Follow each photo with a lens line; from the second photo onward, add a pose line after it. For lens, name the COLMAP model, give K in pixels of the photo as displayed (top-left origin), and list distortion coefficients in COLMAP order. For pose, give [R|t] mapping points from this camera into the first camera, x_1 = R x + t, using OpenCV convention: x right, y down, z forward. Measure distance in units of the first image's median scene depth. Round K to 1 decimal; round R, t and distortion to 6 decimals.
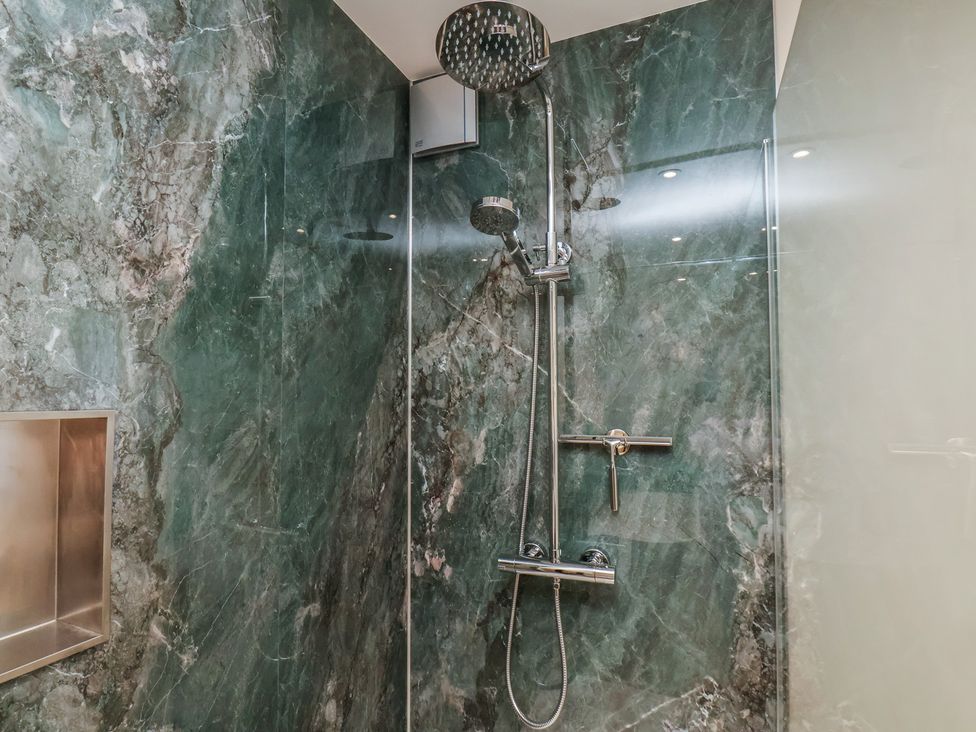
lens RADIAL K [[510.6, 0, 490.3], [0, 510.6, 373.2], [0, 0, 1]] dist [-0.000996, -0.009577]
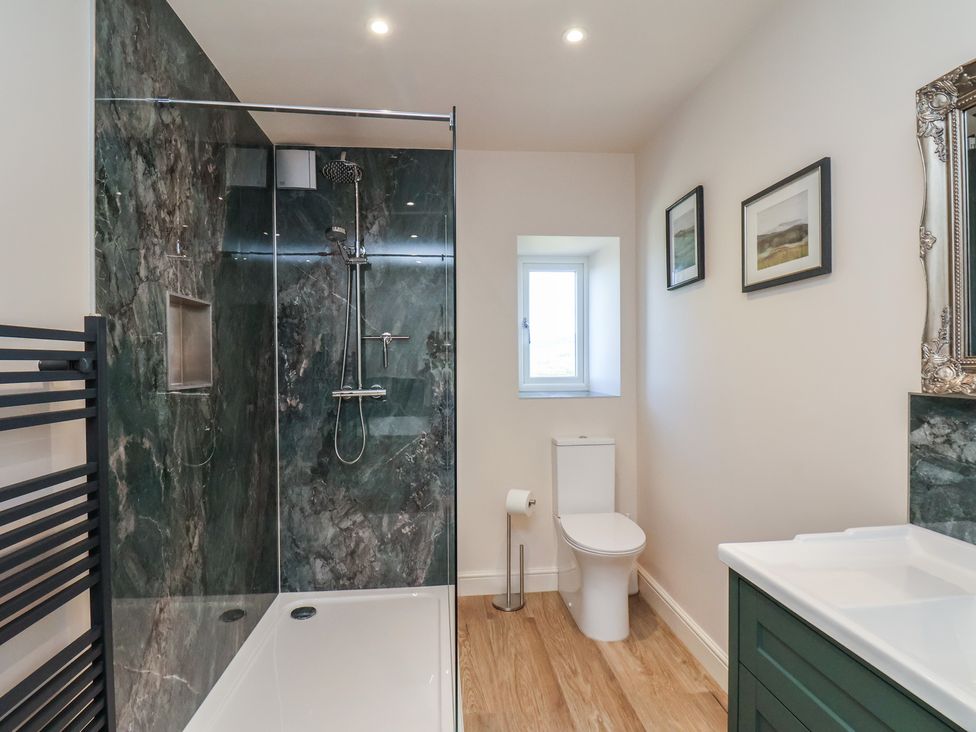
lens RADIAL K [[510.6, 0, 494.0], [0, 510.6, 367.3], [0, 0, 1]] dist [-0.000996, -0.009577]
pose [[0.878655, -0.008193, 0.477387, -0.376927], [-0.013555, 0.999022, 0.042096, 0.147967], [-0.477265, -0.043459, 0.877684, -1.112810]]
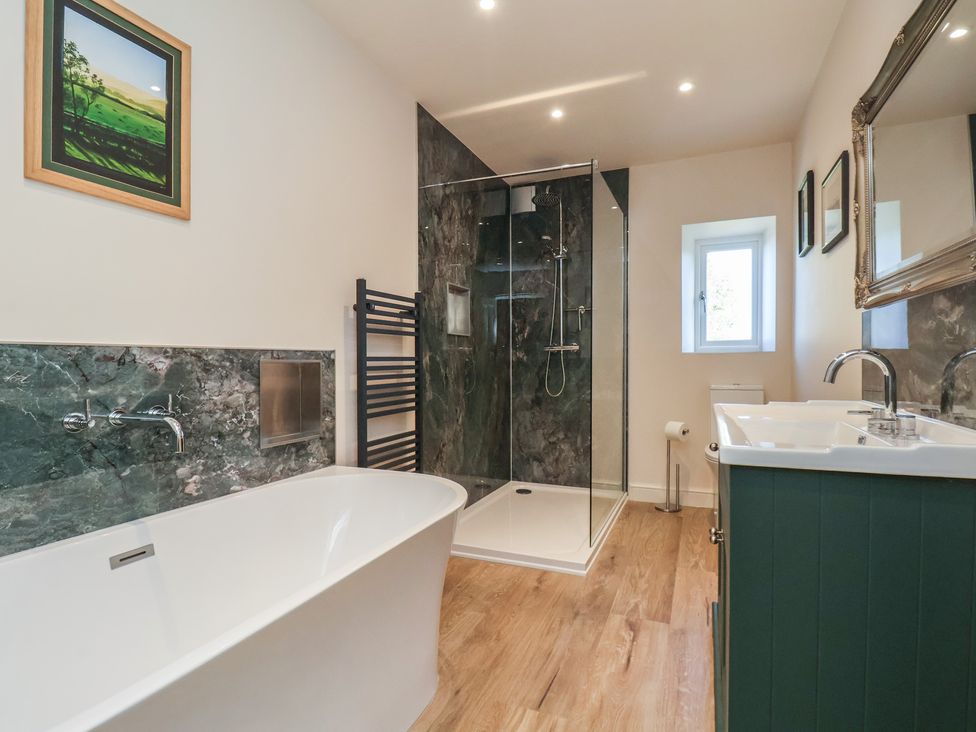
lens RADIAL K [[510.6, 0, 487.9], [0, 510.6, 360.8], [0, 0, 1]] dist [-0.000996, -0.009577]
pose [[0.999910, -0.001135, -0.013388, -0.265506], [0.001687, 0.999148, 0.041245, 0.290456], [0.013330, -0.041264, 0.999059, -2.005822]]
